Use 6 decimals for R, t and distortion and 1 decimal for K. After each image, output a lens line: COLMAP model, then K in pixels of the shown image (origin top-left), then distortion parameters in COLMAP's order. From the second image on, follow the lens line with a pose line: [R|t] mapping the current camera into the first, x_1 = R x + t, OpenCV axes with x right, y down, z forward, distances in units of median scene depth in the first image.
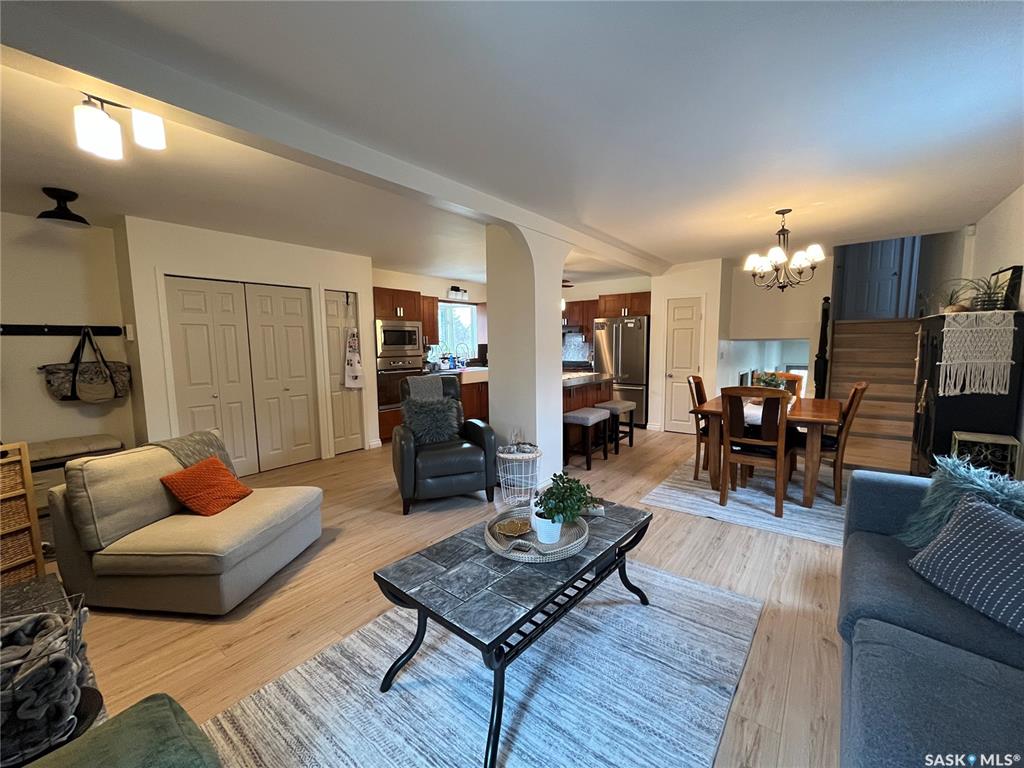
lens RADIAL K [[415.5, 0, 505.4], [0, 415.5, 386.1], [0, 0, 1]] dist [-0.002082, -0.000277]
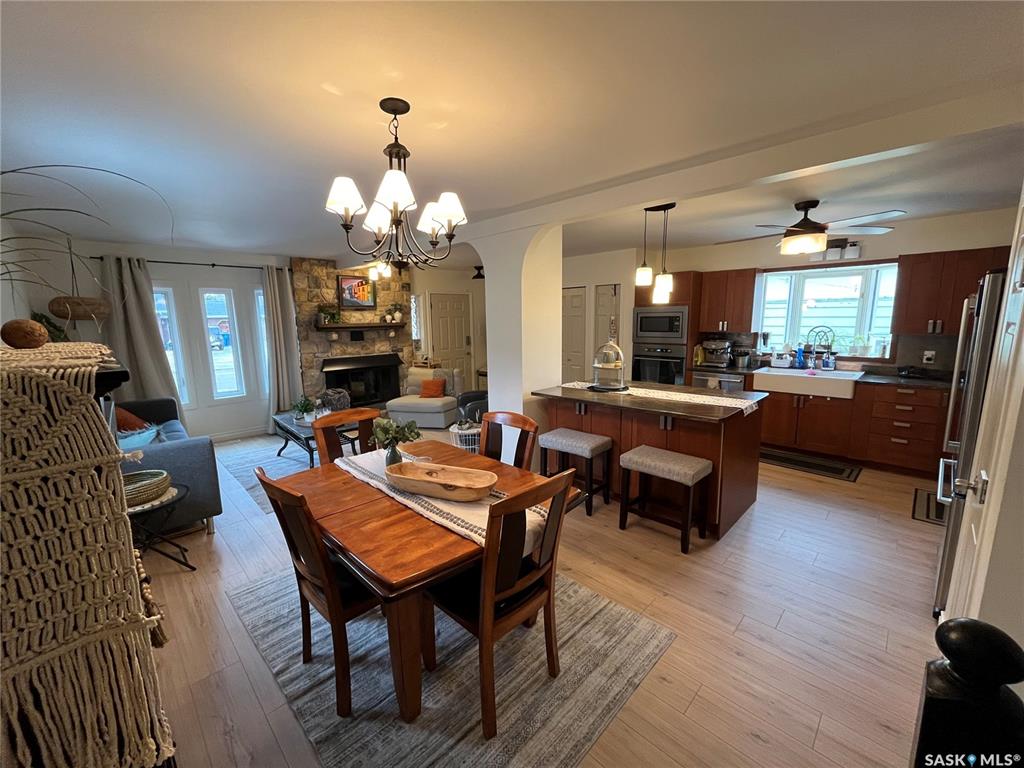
lens RADIAL K [[415.5, 0, 509.8], [0, 415.5, 384.6], [0, 0, 1]] dist [-0.002082, -0.000277]
pose [[-0.116012, 0.175362, -0.977645, 0.966588], [-0.083579, 0.979076, 0.185537, -0.166363], [0.989725, 0.103235, -0.098928, 0.986682]]
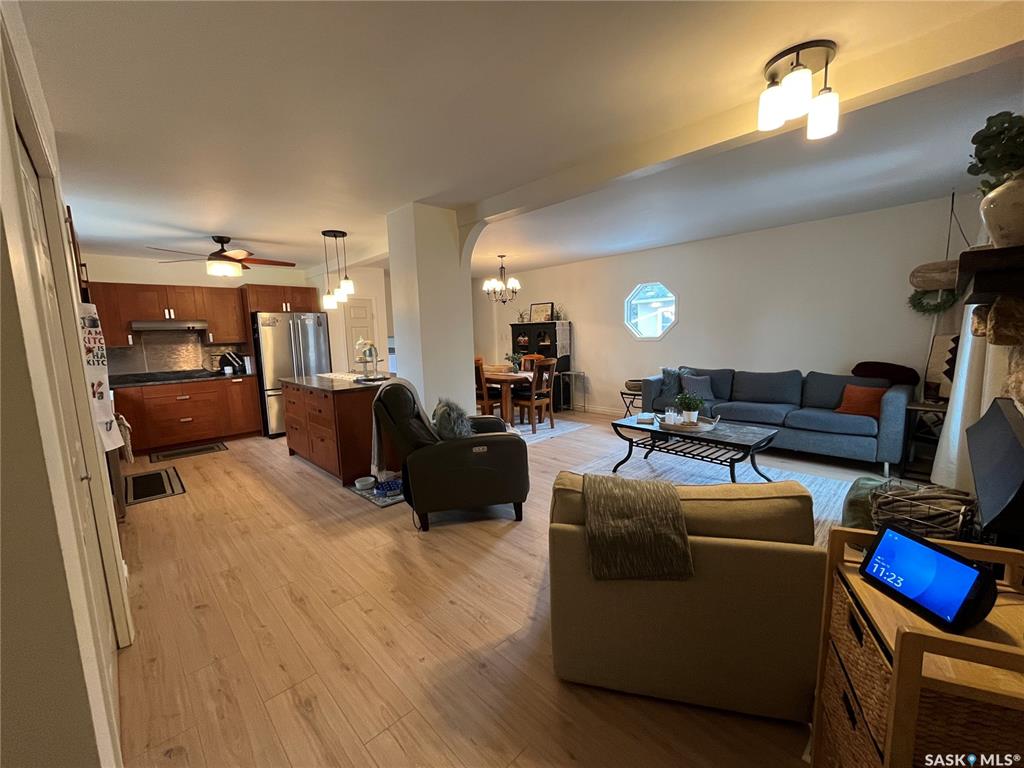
lens RADIAL K [[415.5, 0, 511.2], [0, 415.5, 384.4], [0, 0, 1]] dist [-0.002082, -0.000277]
pose [[0.128333, -0.112373, 0.985344, -0.826240], [0.131847, 0.986673, 0.095352, -0.055520], [-0.982928, 0.117678, 0.141439, 0.639420]]
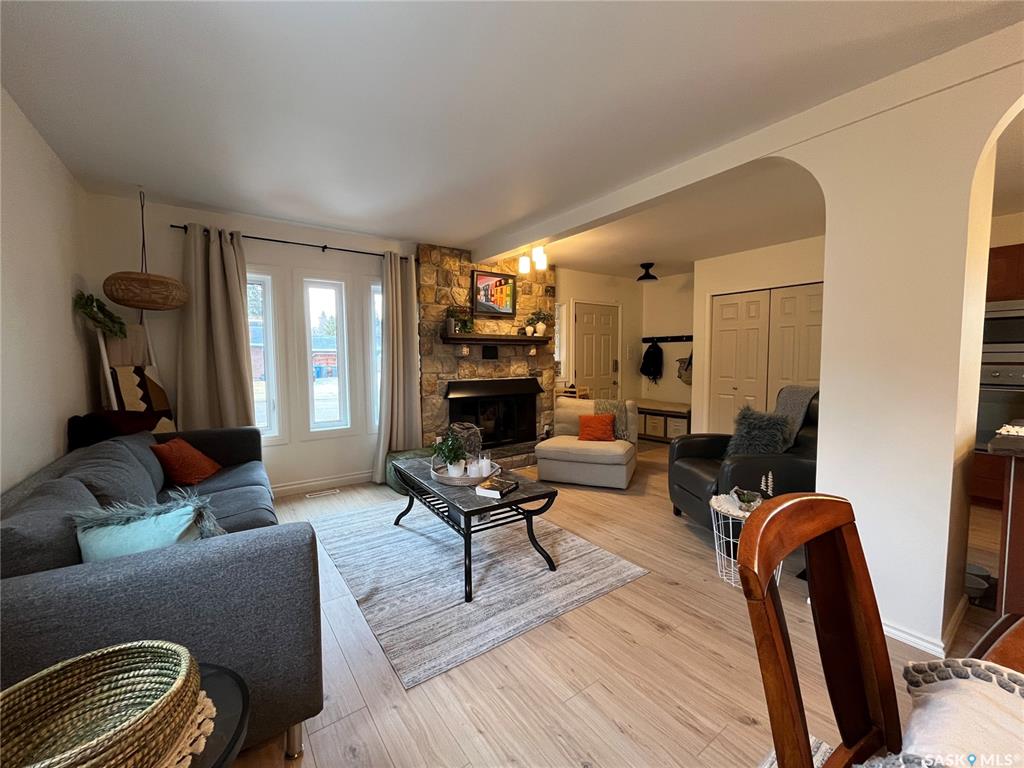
lens RADIAL K [[415.5, 0, 510.6], [0, 415.5, 384.3], [0, 0, 1]] dist [-0.002082, -0.000277]
pose [[-0.272848, 0.077824, -0.958904, 0.597032], [-0.089159, 0.990388, 0.105749, -0.052612], [0.957917, 0.114349, -0.263286, 0.632256]]
